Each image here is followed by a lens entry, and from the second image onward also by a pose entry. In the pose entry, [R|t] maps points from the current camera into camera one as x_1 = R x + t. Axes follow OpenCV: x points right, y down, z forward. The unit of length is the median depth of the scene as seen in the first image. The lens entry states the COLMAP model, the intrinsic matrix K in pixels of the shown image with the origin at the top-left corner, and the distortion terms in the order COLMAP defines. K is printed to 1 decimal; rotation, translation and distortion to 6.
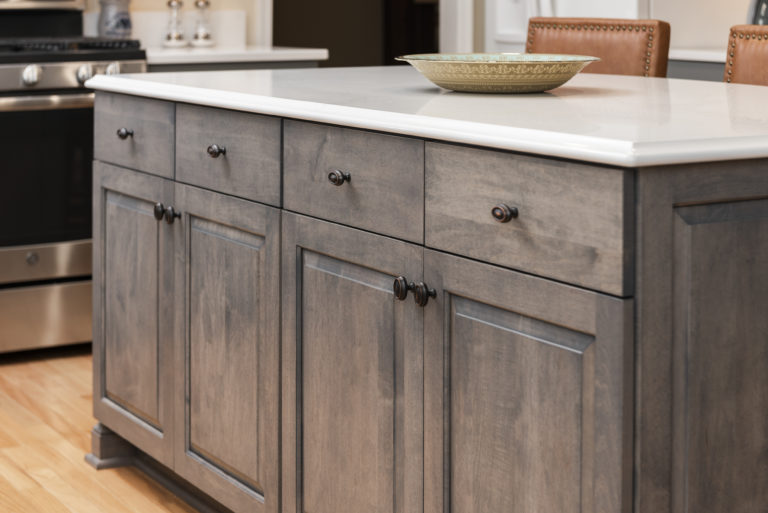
lens RADIAL K [[1533.8, 0, 384.5], [0, 1533.8, -0.1], [0, 0, 1]] dist [0.028137, -0.404552]
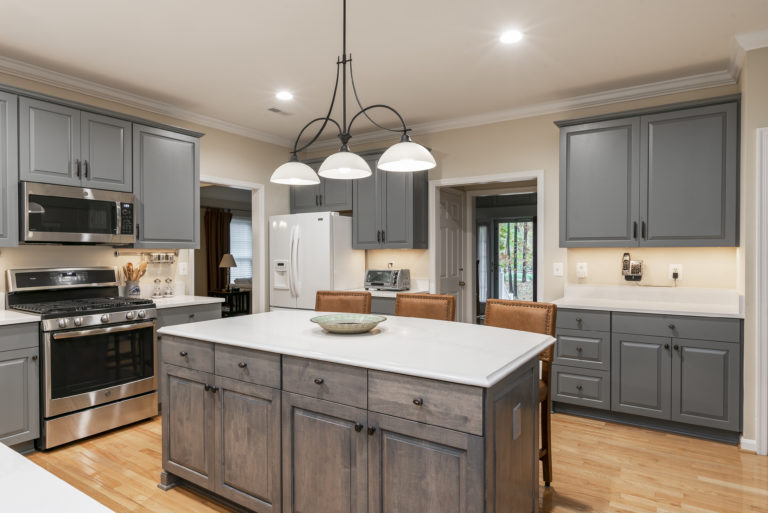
lens RADIAL K [[456.8, 0, 395.4], [0, 456.8, 259.9], [0, 0, 1]] dist [-0.001063, 0.000554]
pose [[0.901982, -0.015557, 0.431494, -0.239559], [0.010499, 0.999845, 0.014101, -0.092526], [-0.431646, -0.008189, 0.902006, 0.280797]]
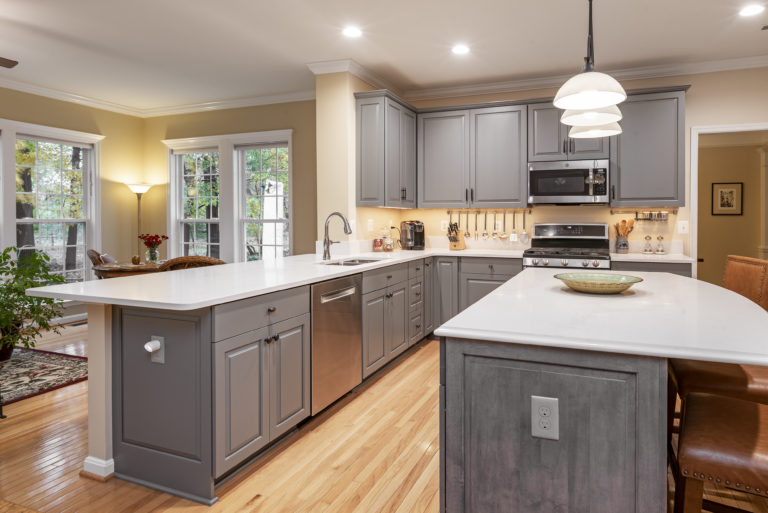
lens RADIAL K [[450.7, 0, 401.6], [0, 450.7, 219.3], [0, 0, 1]] dist [0.002022, 0.001321]
pose [[0.589022, -0.003640, -0.808109, 0.578025], [0.001518, 0.999993, -0.003397, -0.066634], [0.808115, 0.000774, 0.589024, 0.383962]]
